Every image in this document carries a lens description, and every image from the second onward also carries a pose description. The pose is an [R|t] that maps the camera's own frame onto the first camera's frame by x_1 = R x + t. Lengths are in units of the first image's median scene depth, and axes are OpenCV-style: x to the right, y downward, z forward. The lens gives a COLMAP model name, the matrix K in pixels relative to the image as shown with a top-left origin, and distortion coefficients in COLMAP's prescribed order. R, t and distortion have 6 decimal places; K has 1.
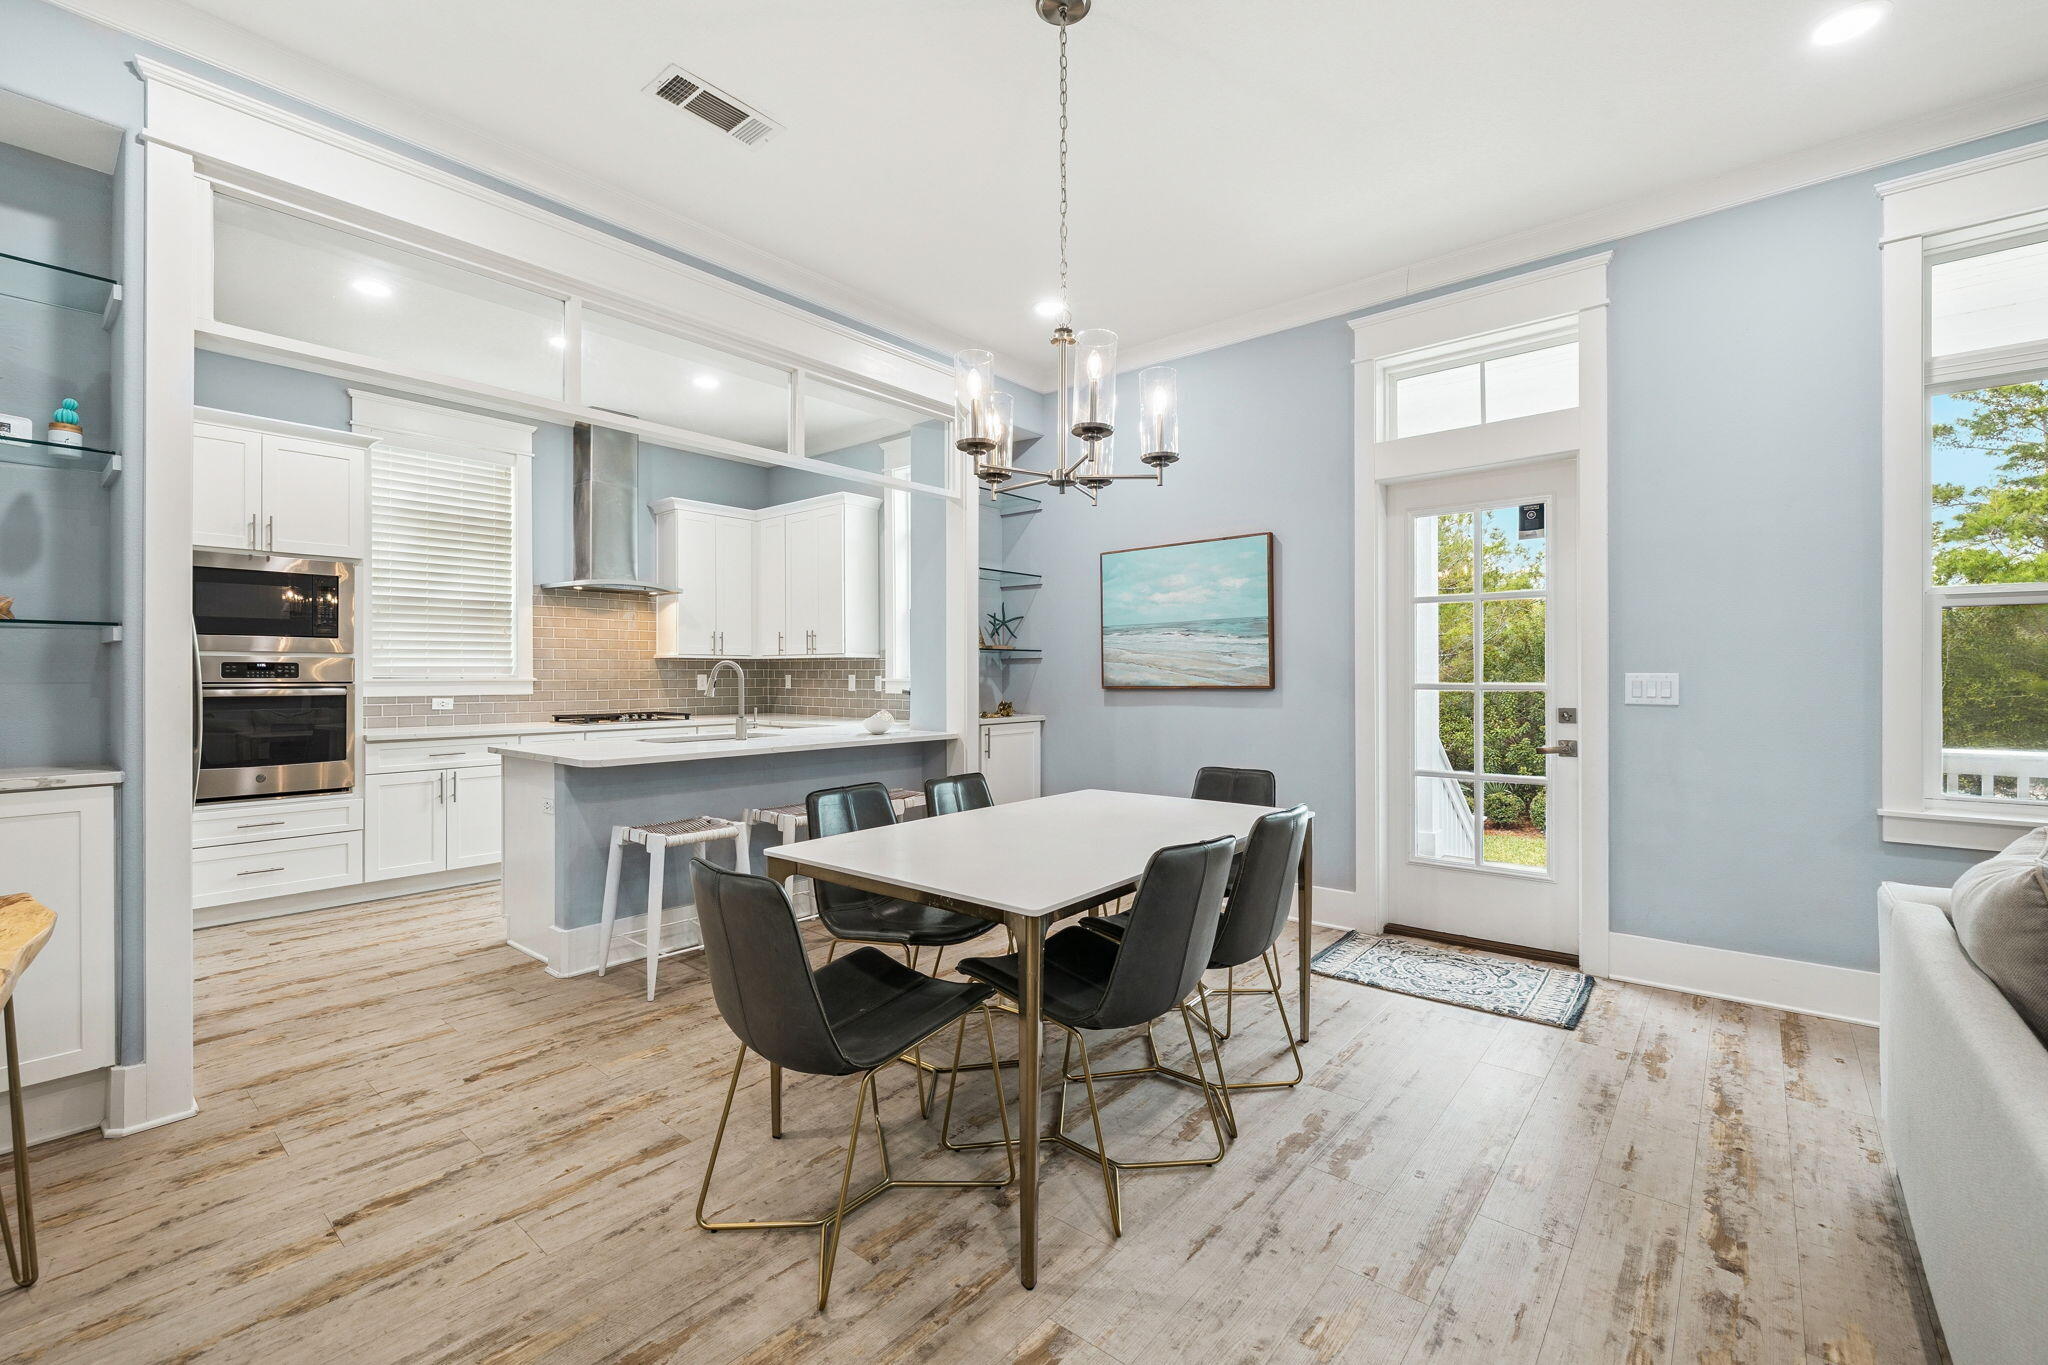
lens RADIAL K [[865.0, 0, 1027.6], [0, 865.0, 677.5], [0, 0, 1]] dist [-0.001380, 0.000993]
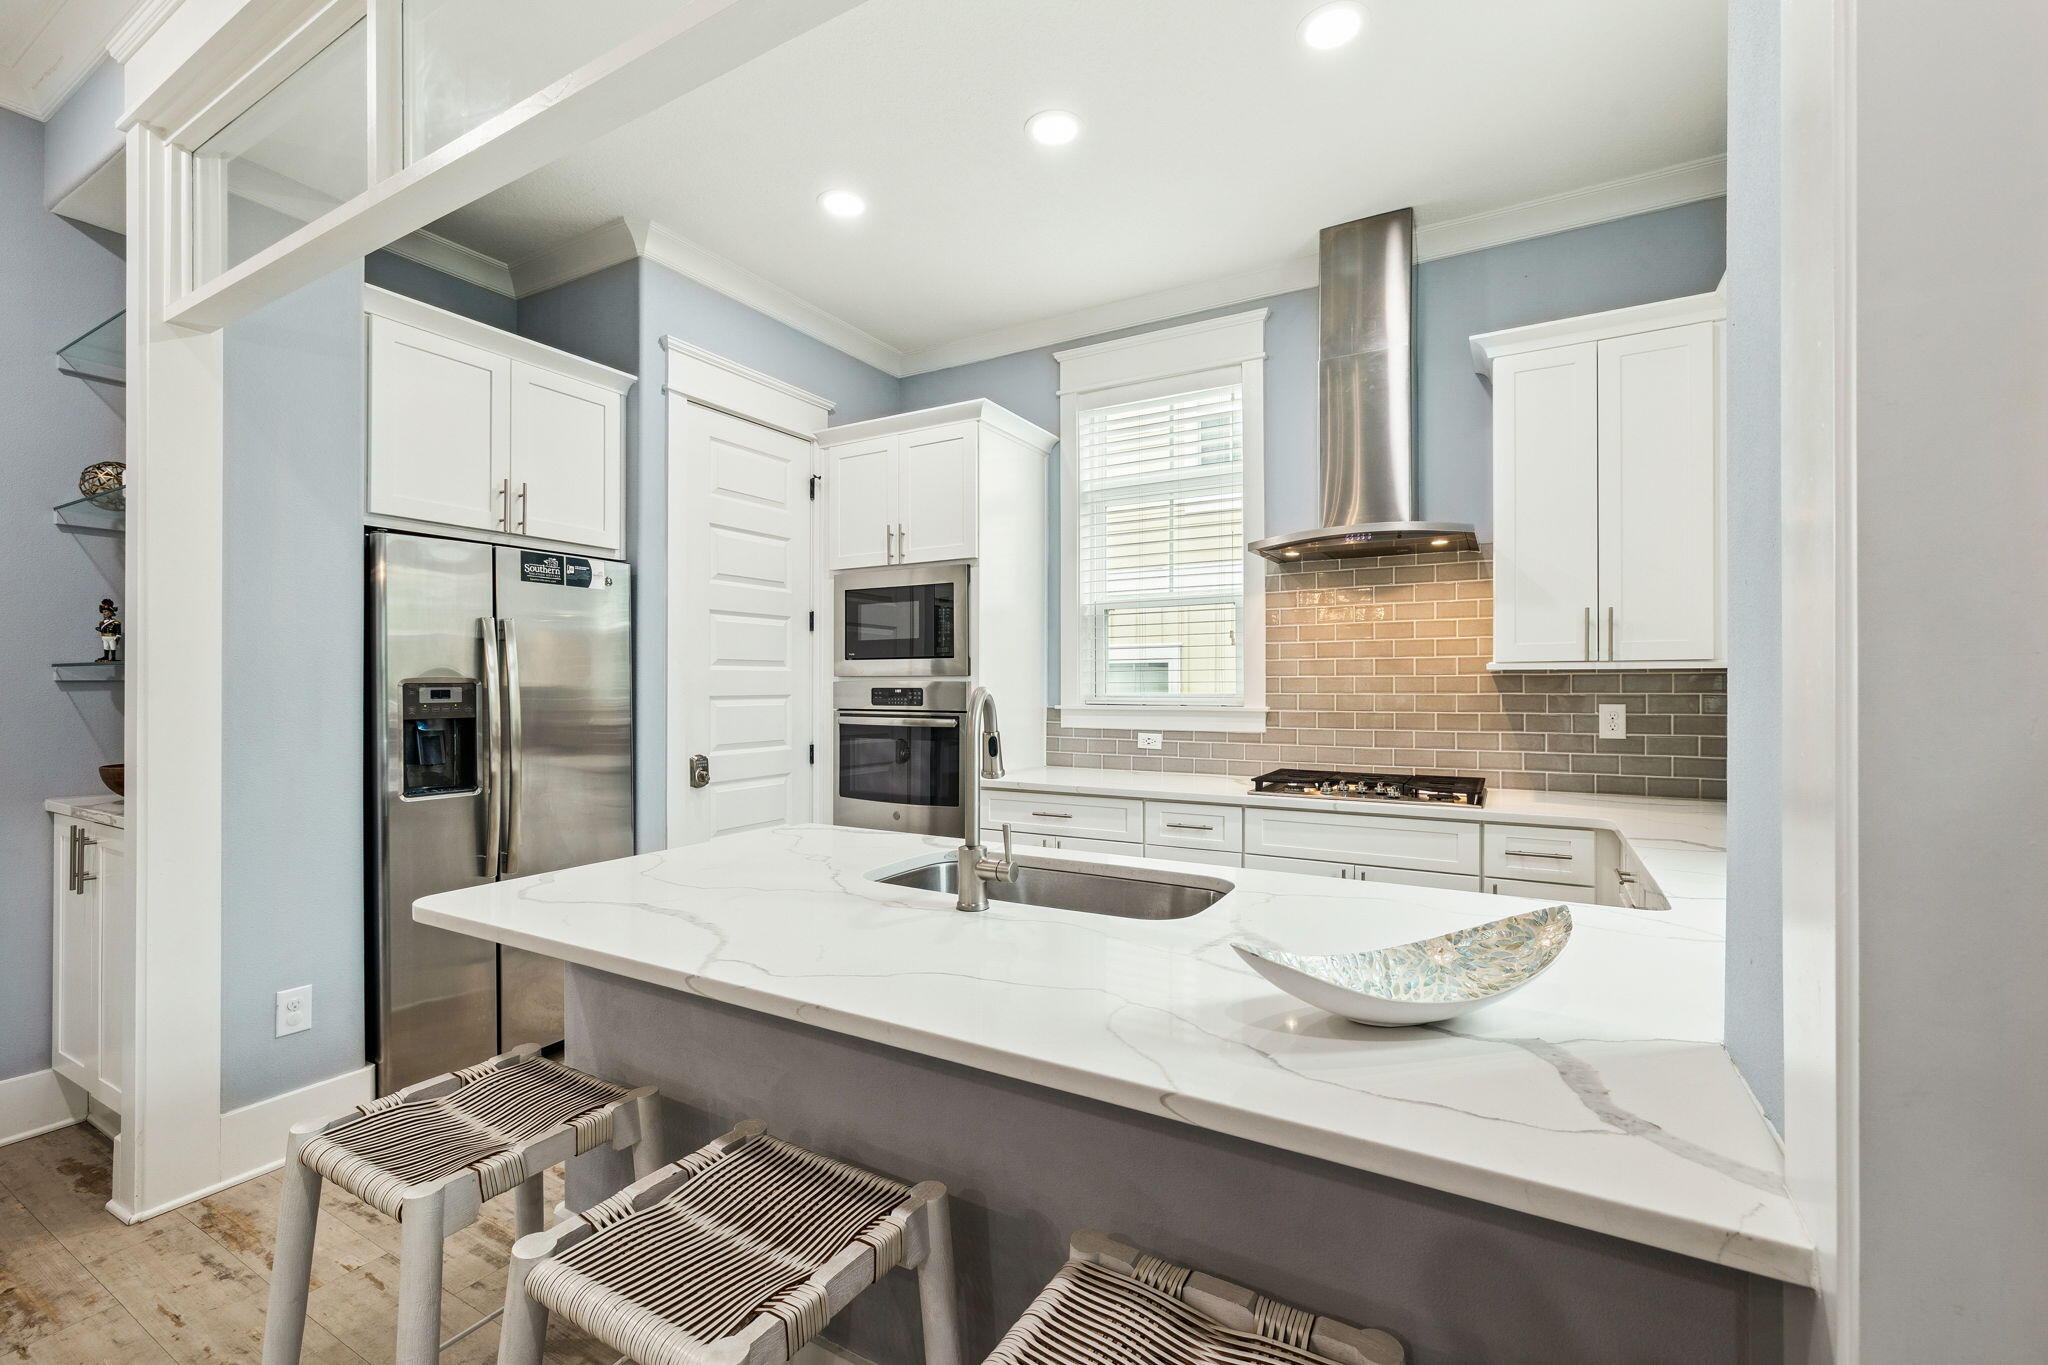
lens RADIAL K [[865.0, 0, 1031.1], [0, 865.0, 685.6], [0, 0, 1]] dist [-0.001380, 0.000993]
pose [[0.175242, 0.001156, -0.984525, 0.027465], [-0.001672, 0.999998, 0.000876, -0.021251], [0.984524, 0.001493, 0.175244, 1.002348]]
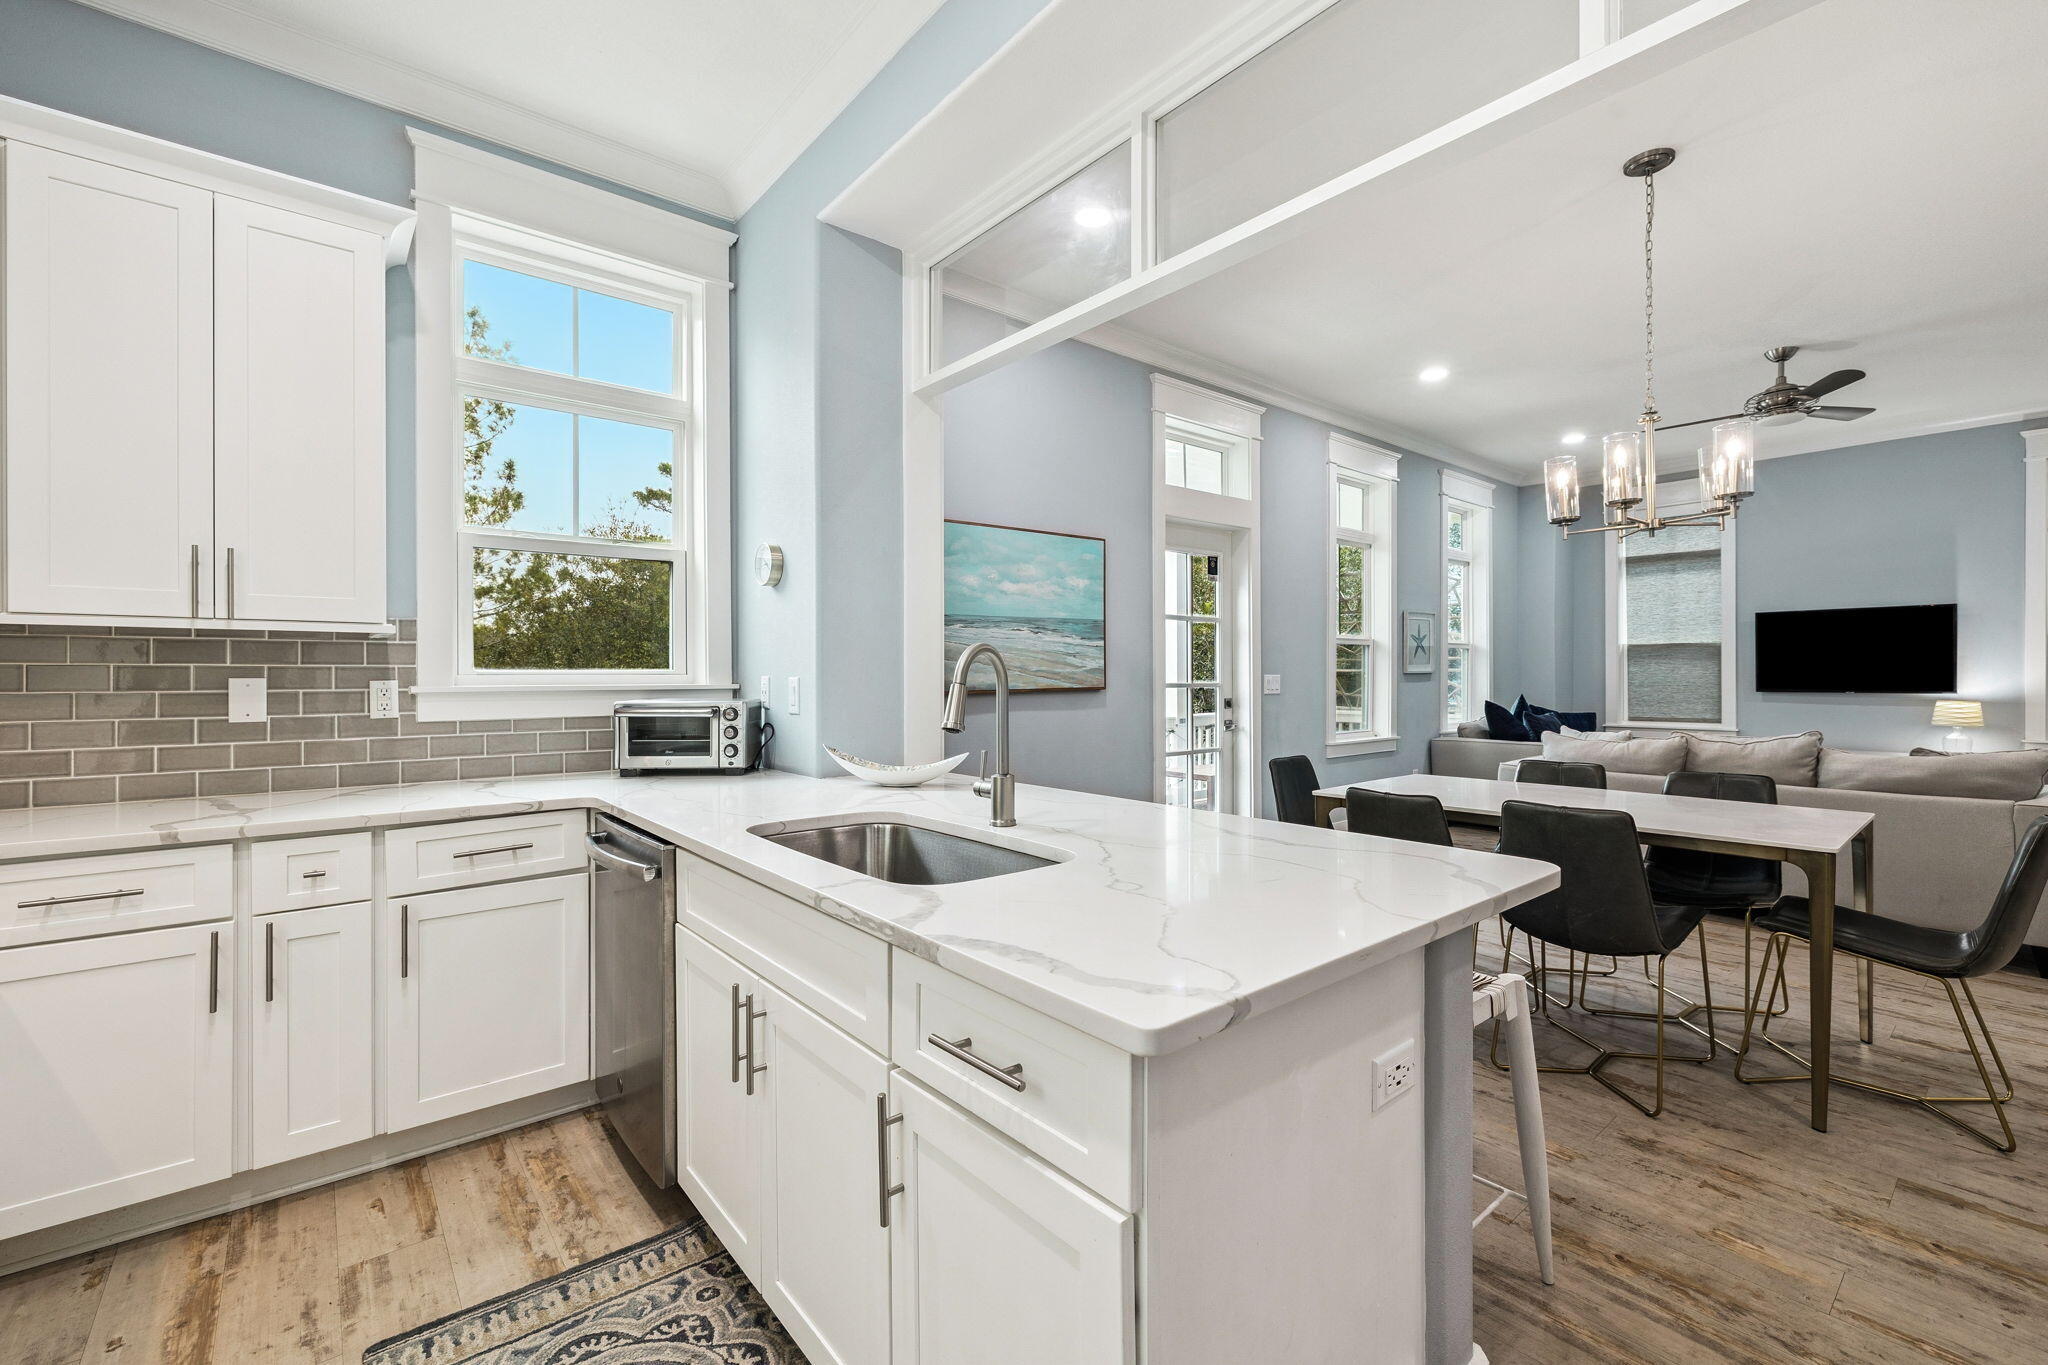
lens RADIAL K [[865.2, 0, 1028.4], [0, 865.2, 674.9], [0, 0, 1]] dist [-0.000434, 0.000800]
pose [[0.176490, 0.000562, 0.984302, -0.790264], [0.004703, 0.999988, -0.001414, -0.003933], [-0.984291, 0.004879, 0.176485, 0.942339]]
